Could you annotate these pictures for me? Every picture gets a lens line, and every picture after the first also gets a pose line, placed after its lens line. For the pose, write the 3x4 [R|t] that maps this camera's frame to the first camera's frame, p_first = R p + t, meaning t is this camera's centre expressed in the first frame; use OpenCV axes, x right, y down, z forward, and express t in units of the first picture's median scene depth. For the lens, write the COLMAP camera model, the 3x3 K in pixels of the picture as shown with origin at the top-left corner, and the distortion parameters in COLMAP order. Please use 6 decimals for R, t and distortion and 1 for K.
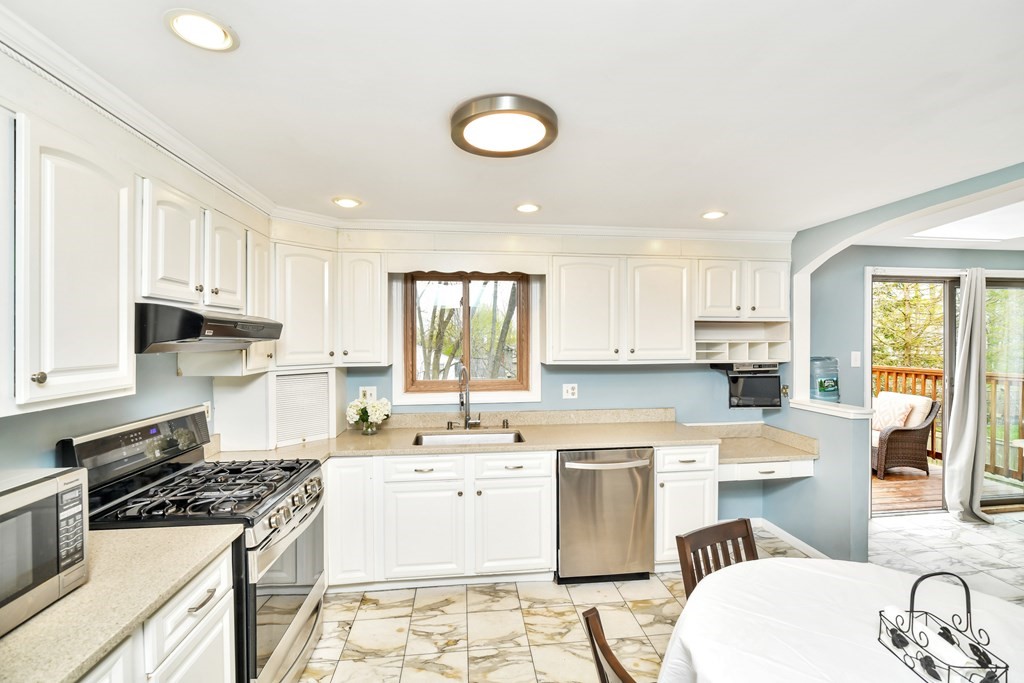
lens RADIAL K [[444.5, 0, 512.0], [0, 444.5, 341.5], [0, 0, 1]] dist [-0.011087, -0.000047]
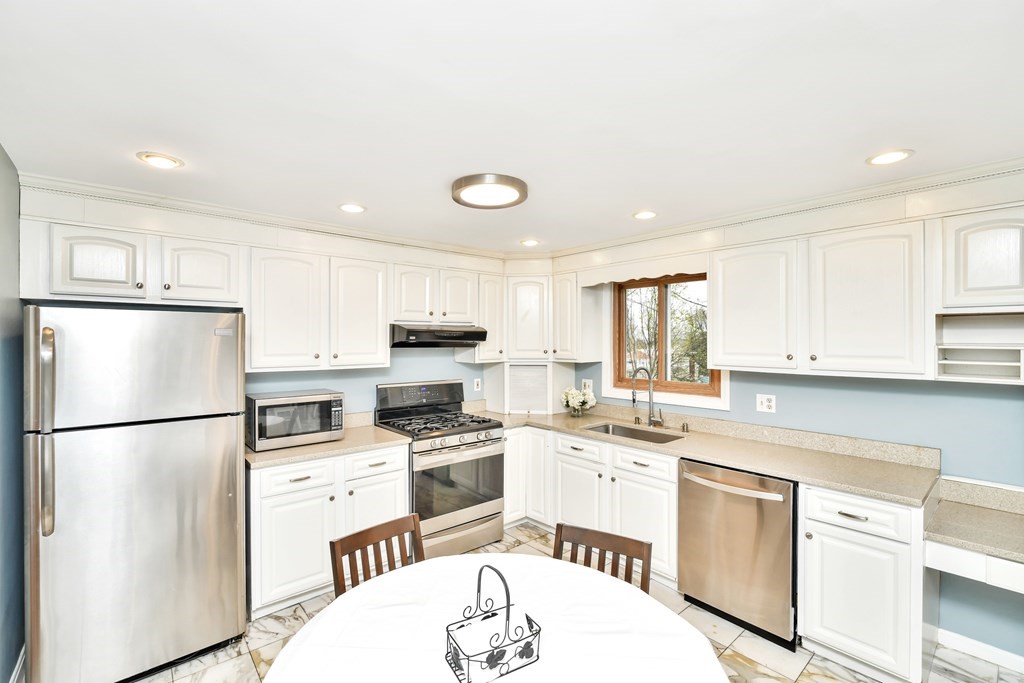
lens RADIAL K [[444.5, 0, 512.0], [0, 444.5, 341.5], [0, 0, 1]] dist [-0.011087, -0.000047]
pose [[0.558853, 0.004359, -0.829255, 0.602926], [-0.005780, 0.999982, 0.001361, -0.004034], [0.829247, 0.004032, 0.558868, 0.142837]]
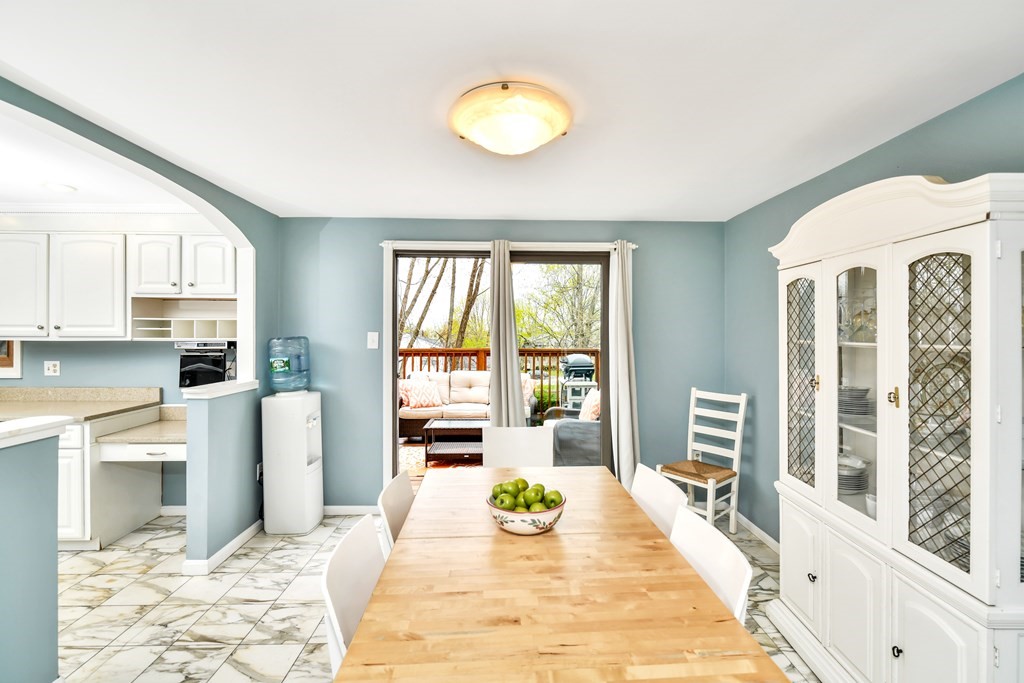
lens RADIAL K [[456.8, 0, 518.0], [0, 456.8, 328.4], [0, 0, 1]] dist [-0.000236, -0.000189]
pose [[0.996171, 0.007241, -0.087128, 1.361825], [-0.007623, 0.999963, -0.004051, 0.019949], [0.087096, 0.004700, 0.996189, 0.077779]]
